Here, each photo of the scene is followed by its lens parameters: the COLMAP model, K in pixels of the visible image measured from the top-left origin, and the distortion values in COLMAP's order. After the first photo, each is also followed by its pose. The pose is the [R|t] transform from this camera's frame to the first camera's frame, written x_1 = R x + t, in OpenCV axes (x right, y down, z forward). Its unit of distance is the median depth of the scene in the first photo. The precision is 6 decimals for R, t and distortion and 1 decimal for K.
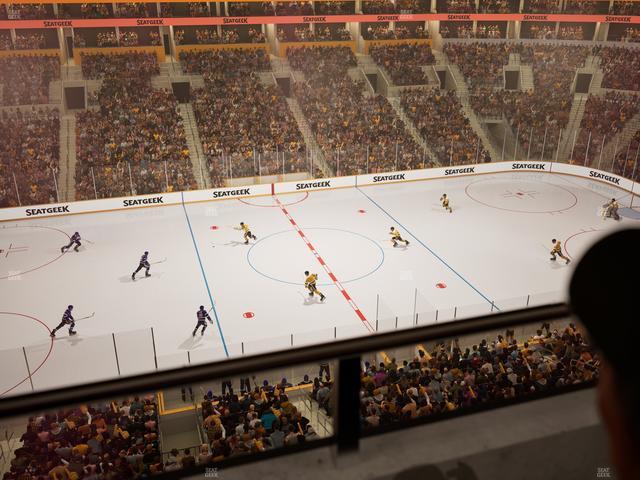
lens RADIAL K [[595.4, 0, 320.0], [0, 595.4, 240.0], [0, 0, 1]] dist [-0.001177, -0.002802]
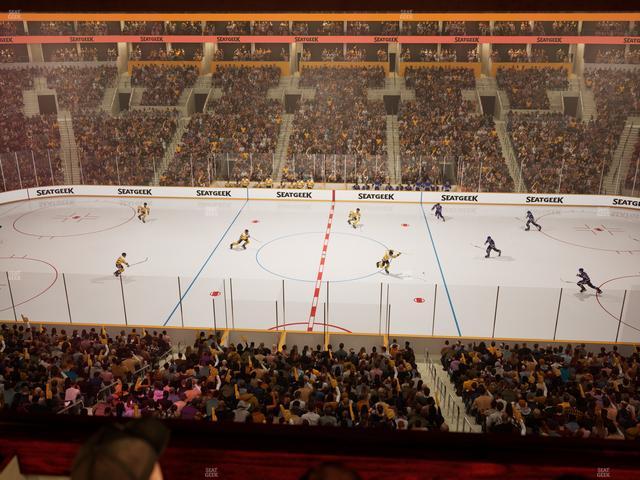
lens RADIAL K [[594.9, 0, 320.0], [0, 594.9, 240.0], [0, 0, 1]] dist [0.000913, 0.001250]
pose [[0.933028, 0.124809, -0.337464, 0.224242], [-0.143198, 0.989238, -0.030054, 0.021392], [0.330081, 0.076365, 0.940859, 0.033985]]
